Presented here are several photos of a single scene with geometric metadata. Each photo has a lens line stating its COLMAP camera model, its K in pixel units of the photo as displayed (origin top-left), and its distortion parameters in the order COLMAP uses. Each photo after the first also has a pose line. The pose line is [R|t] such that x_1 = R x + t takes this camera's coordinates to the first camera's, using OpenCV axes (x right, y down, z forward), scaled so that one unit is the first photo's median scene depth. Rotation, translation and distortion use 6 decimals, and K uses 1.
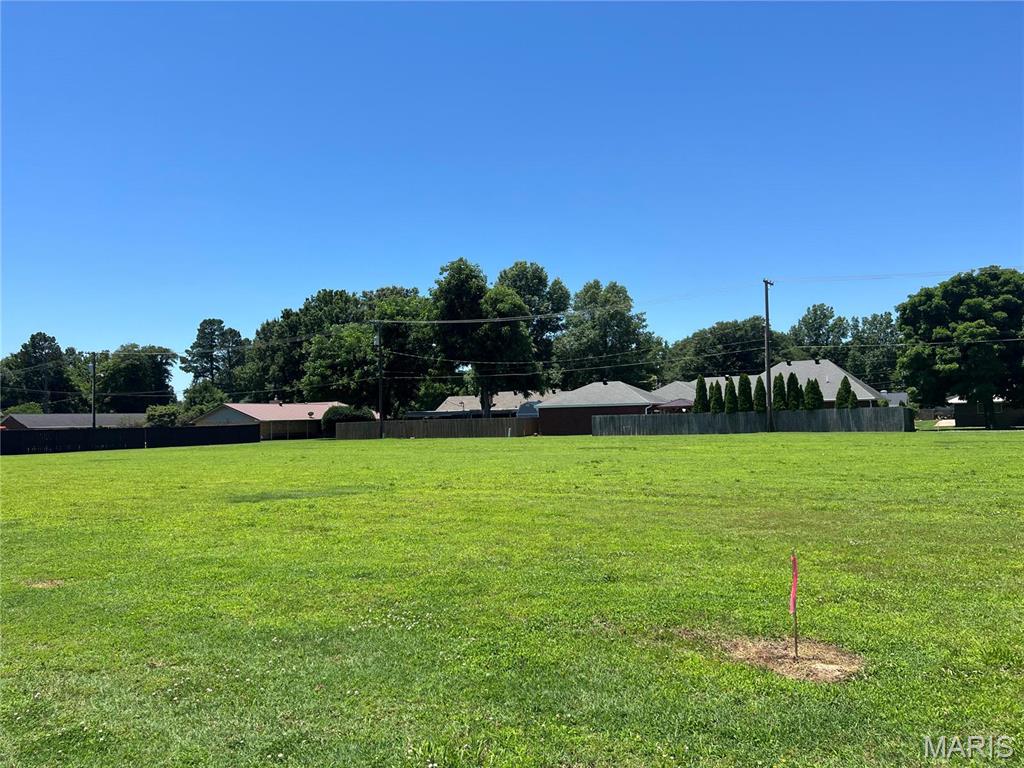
lens RADIAL K [[764.2, 0, 514.2], [0, 764.2, 384.4], [0, 0, 1]] dist [0.071754, -0.083590]
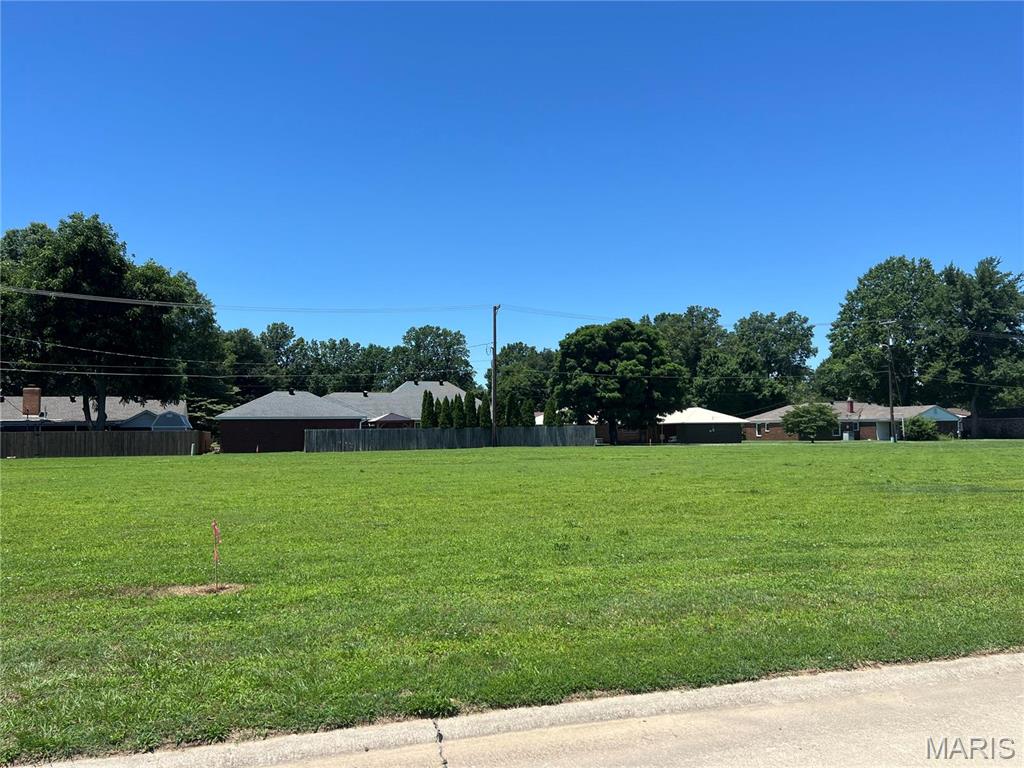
lens RADIAL K [[817.2, 0, 524.3], [0, 817.2, 380.5], [0, 0, 1]] dist [0.085041, -0.113782]
pose [[0.680843, 0.064656, 0.729570, -0.376417], [-0.041826, 0.997903, -0.049404, 0.018882], [-0.731234, 0.003121, 0.682119, 0.152549]]
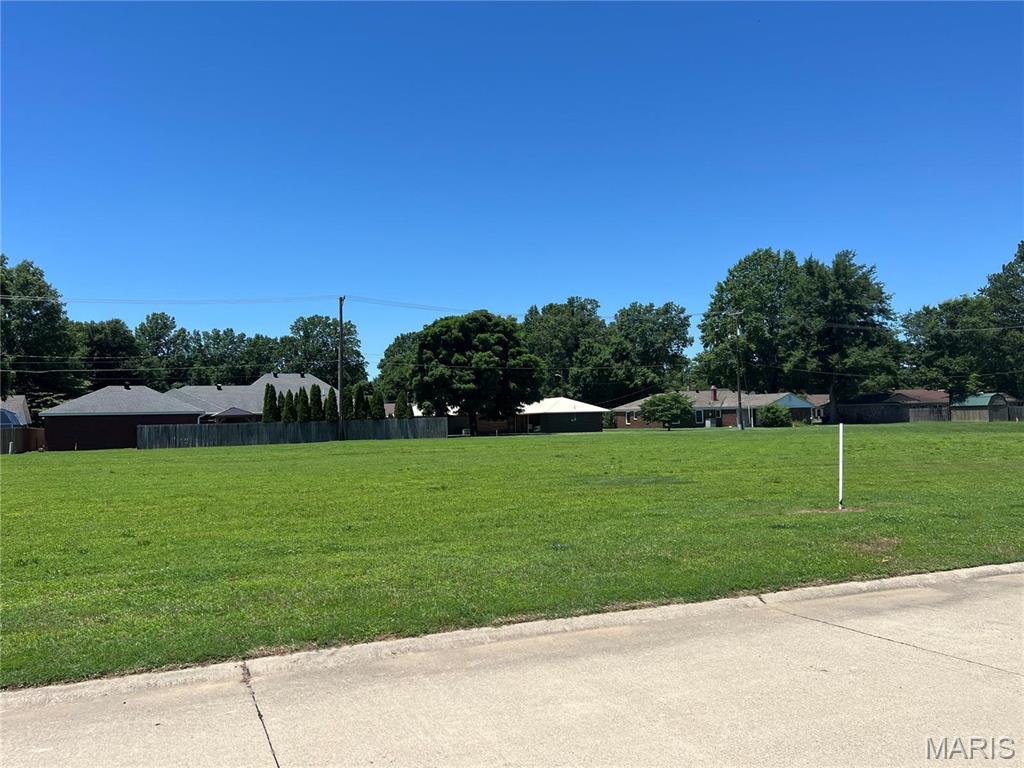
lens RADIAL K [[817.2, 0, 511.4], [0, 817.2, 380.9], [0, 0, 1]] dist [0.085041, -0.113782]
pose [[0.615218, 0.049131, 0.786825, -0.327508], [-0.030143, 0.998792, -0.038797, 0.013366], [-0.787781, 0.000151, 0.615956, 0.097353]]
